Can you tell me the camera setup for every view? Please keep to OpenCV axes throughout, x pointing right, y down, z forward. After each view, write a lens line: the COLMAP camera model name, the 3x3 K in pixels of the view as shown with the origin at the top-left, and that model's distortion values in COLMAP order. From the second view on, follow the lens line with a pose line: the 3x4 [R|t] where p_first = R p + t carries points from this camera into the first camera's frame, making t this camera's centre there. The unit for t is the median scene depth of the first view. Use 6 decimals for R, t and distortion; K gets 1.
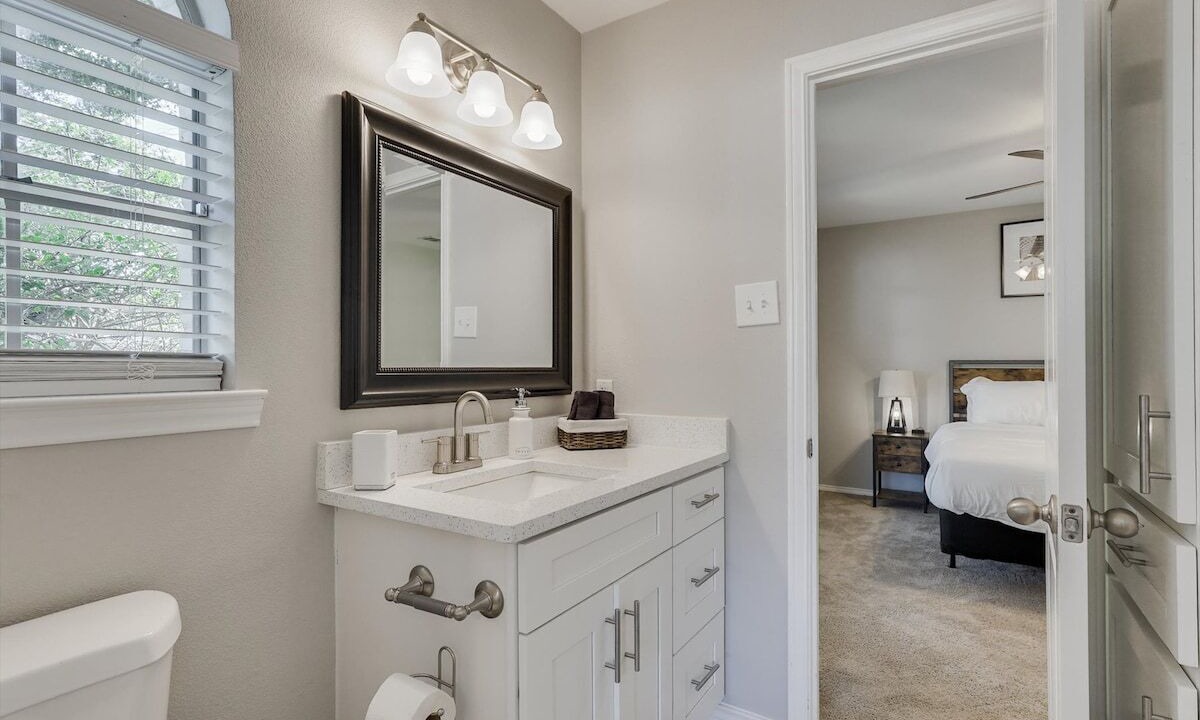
lens RADIAL K [[621.7, 0, 595.2], [0, 621.7, 362.0], [0, 0, 1]] dist [-0.002197, -0.000060]
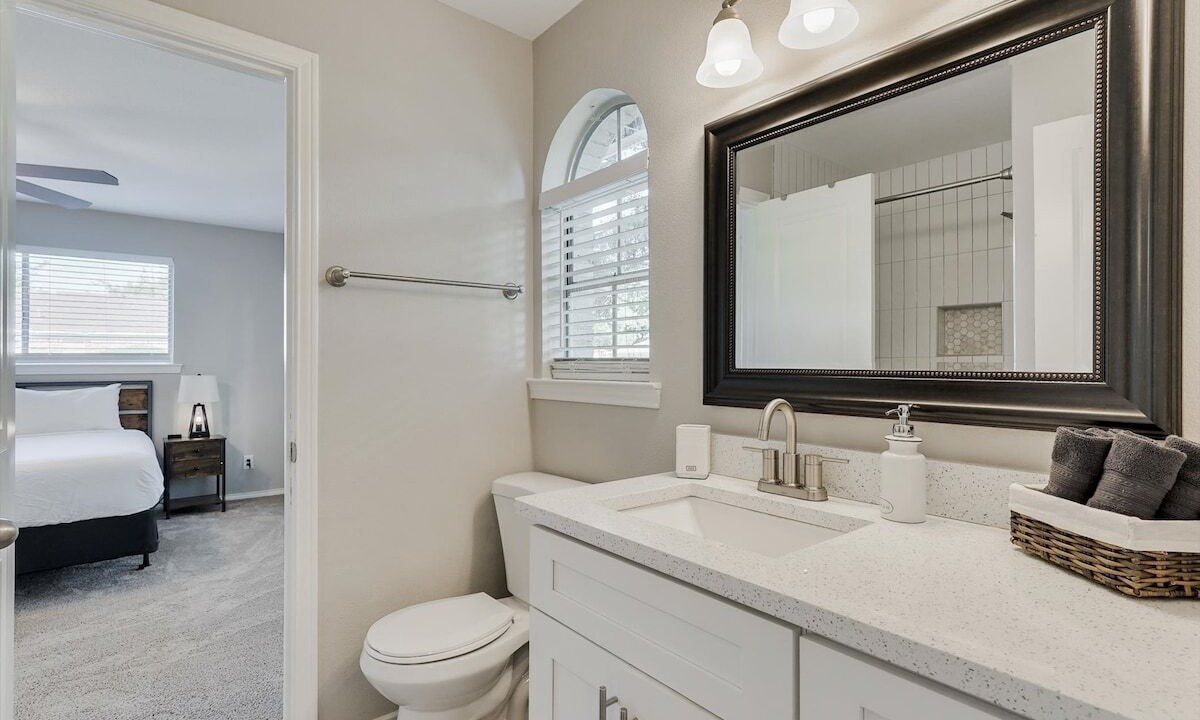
lens RADIAL K [[594.2, 0, 600.0], [0, 594.2, 360.0], [0, 0, 1]] dist [0.001642, 0.000806]
pose [[-0.345687, -0.001154, -0.938349, 0.646141], [0.009338, 0.999945, -0.004669, -0.001586], [0.938304, -0.010377, -0.345657, 1.117624]]
